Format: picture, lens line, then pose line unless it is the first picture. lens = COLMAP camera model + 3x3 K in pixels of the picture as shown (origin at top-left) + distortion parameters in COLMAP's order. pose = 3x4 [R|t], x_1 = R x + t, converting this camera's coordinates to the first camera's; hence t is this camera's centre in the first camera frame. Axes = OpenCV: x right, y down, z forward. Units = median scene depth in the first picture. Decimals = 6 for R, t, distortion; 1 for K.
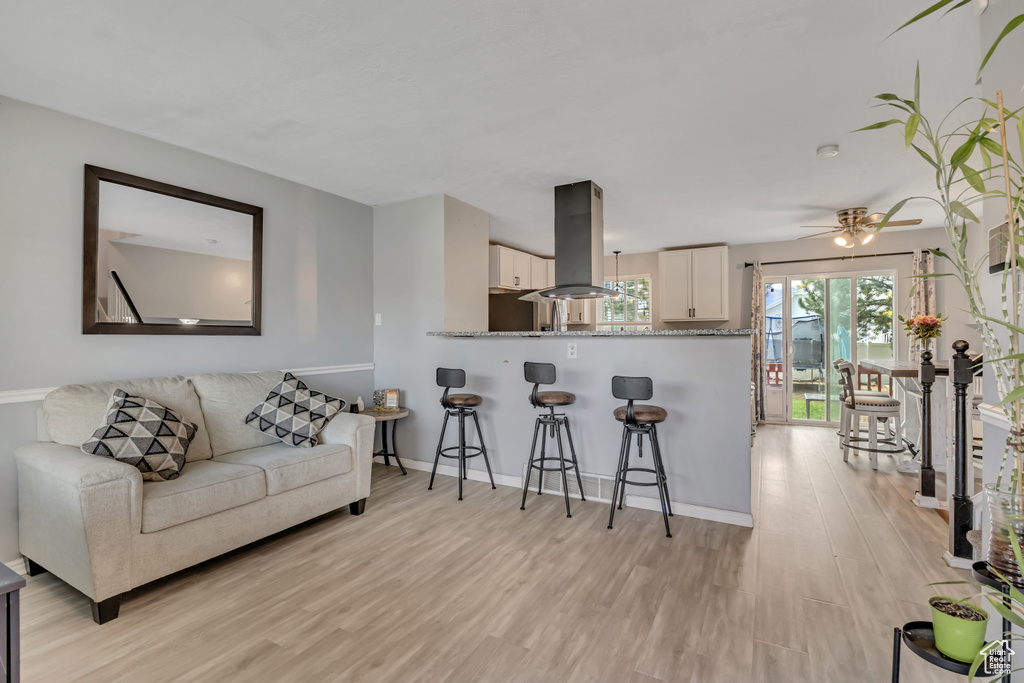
lens RADIAL K [[470.2, 0, 511.5], [0, 470.2, 340.0], [0, 0, 1]] dist [-0.016930, -0.000729]
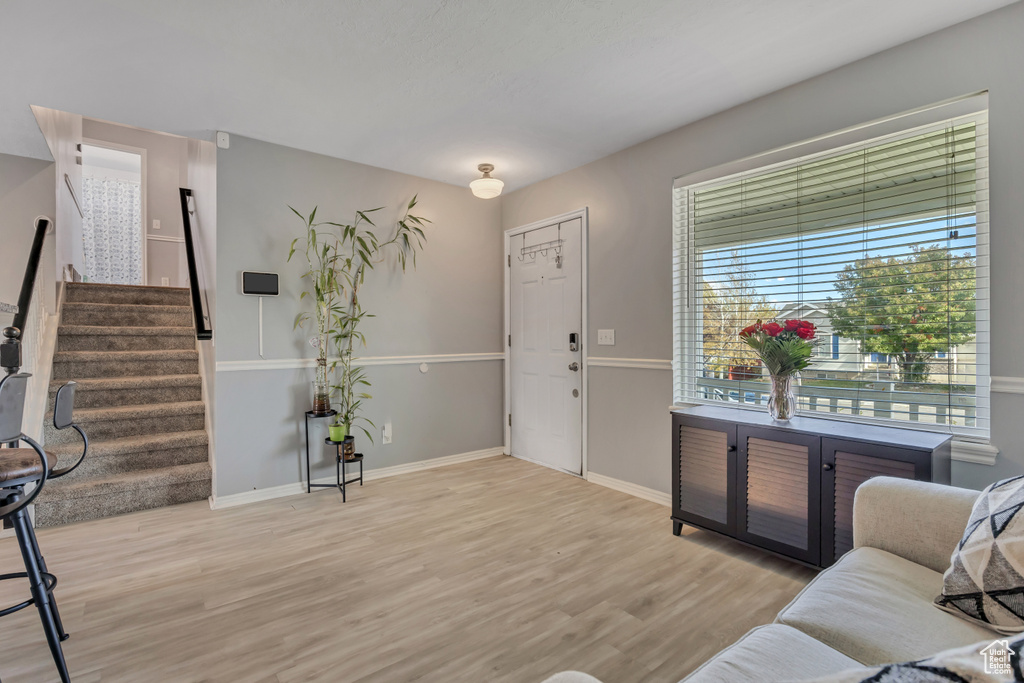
lens RADIAL K [[470.2, 0, 510.8], [0, 470.2, 340.0], [0, 0, 1]] dist [-0.016930, -0.000729]
pose [[-0.924510, -0.005551, 0.381118, -0.573621], [-0.004422, 0.999983, 0.003839, 0.041206], [-0.381132, 0.001864, -0.924519, 1.802022]]
